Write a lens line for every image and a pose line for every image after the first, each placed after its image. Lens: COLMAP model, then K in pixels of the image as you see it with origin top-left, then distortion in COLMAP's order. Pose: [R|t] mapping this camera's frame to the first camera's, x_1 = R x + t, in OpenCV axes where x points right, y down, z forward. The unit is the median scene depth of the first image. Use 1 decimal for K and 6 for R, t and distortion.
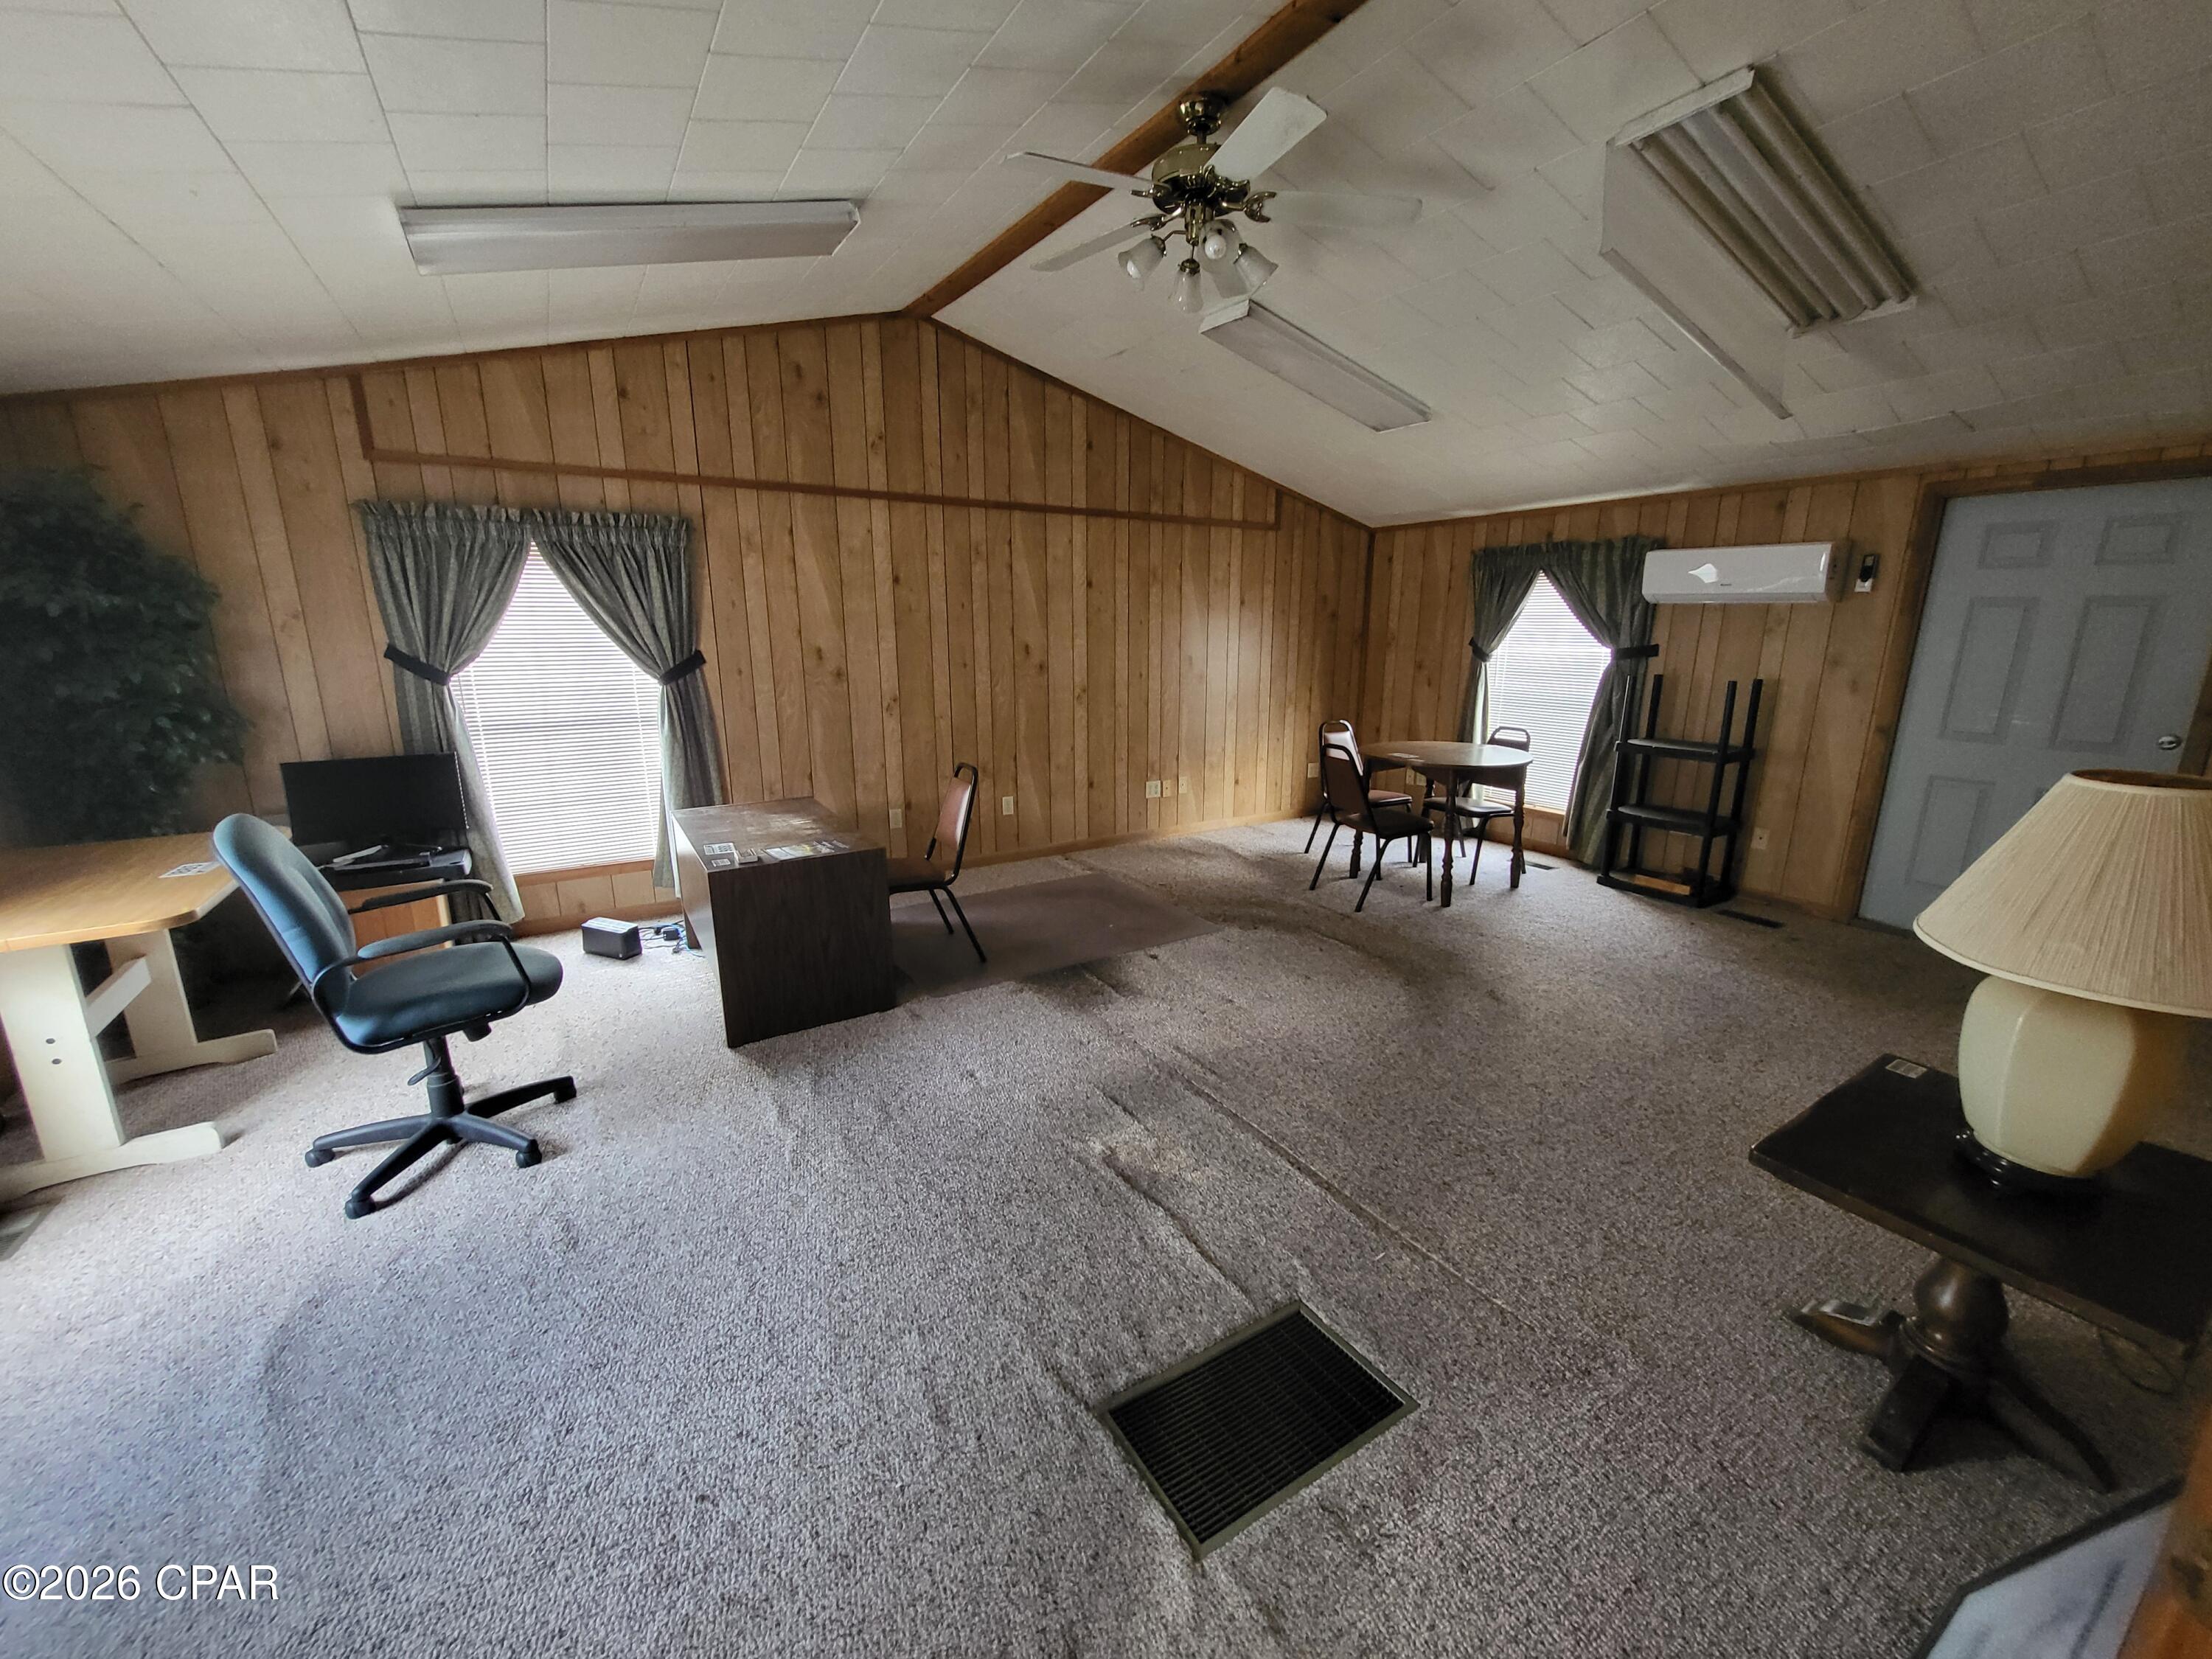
lens RADIAL K [[880.2, 0, 1112.6], [0, 880.2, 826.9], [0, 0, 1]] dist [-0.003479, -0.000244]
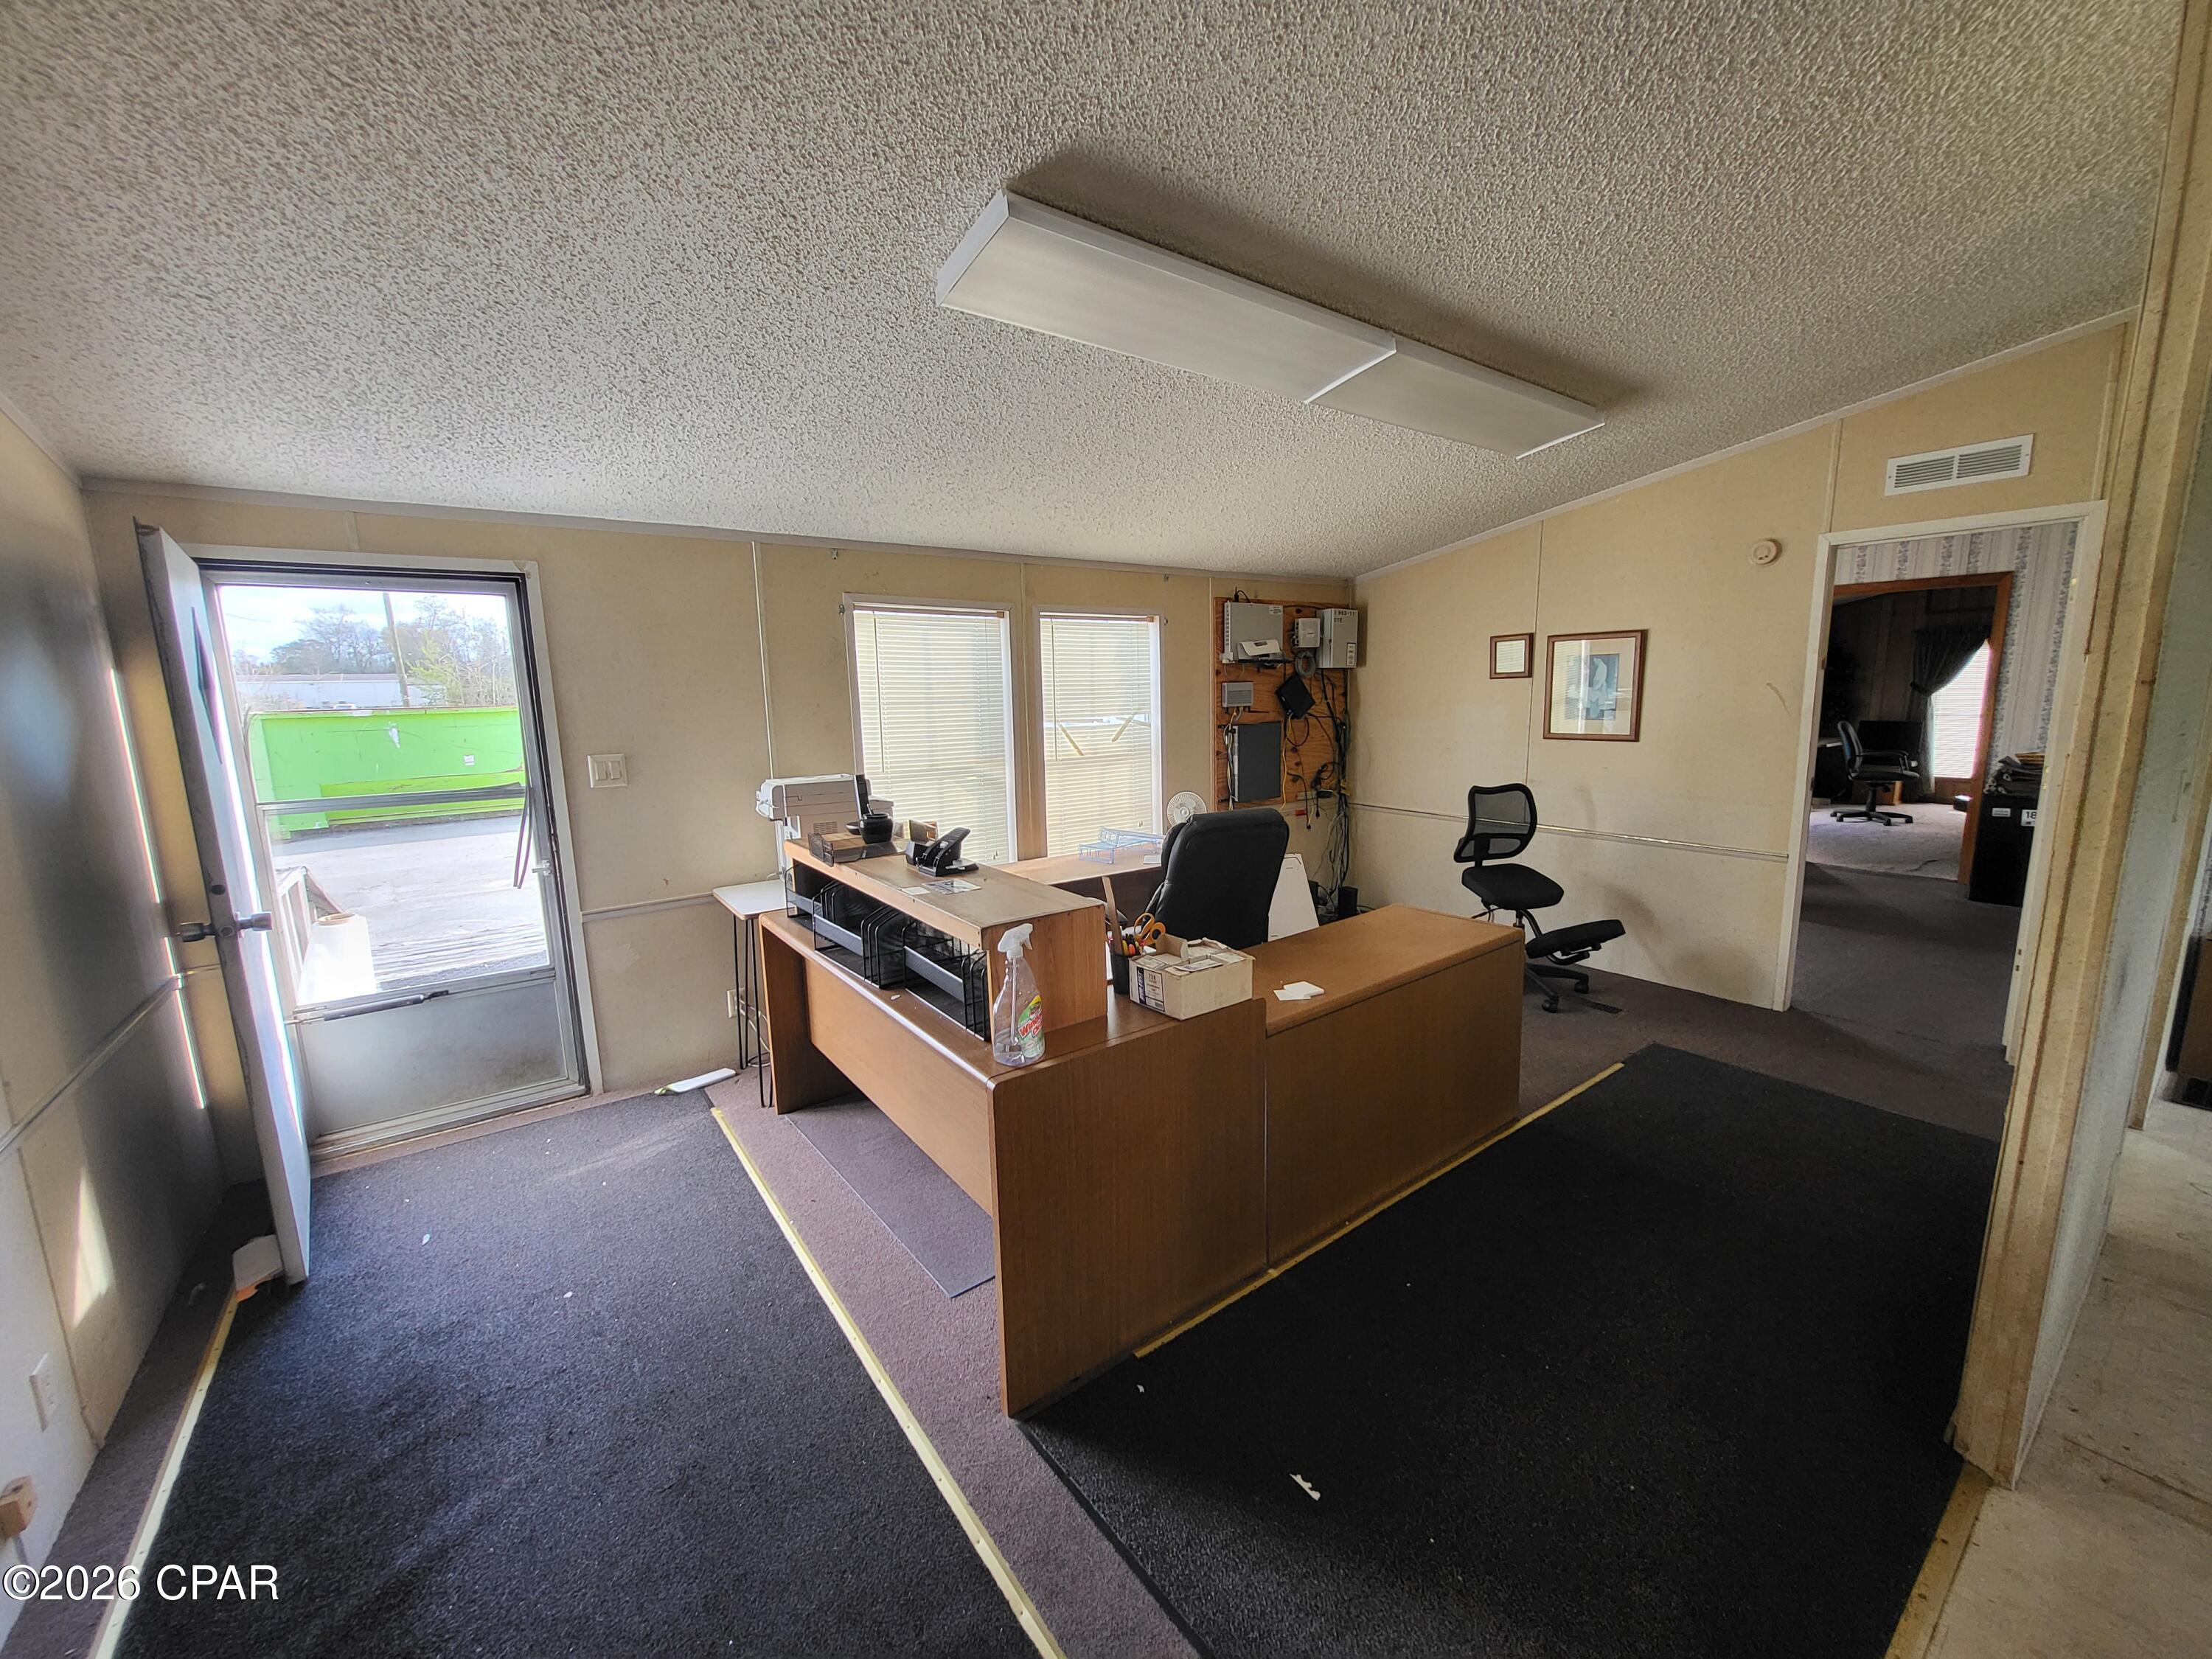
lens RADIAL K [[880.2, 0, 1118.4], [0, 880.2, 832.7], [0, 0, 1]] dist [-0.003479, -0.000244]
pose [[0.095081, 0.166794, -0.981397, 1.645320], [-0.222406, 0.964503, 0.142375, 0.396068], [0.970307, 0.204731, 0.128802, -1.597248]]
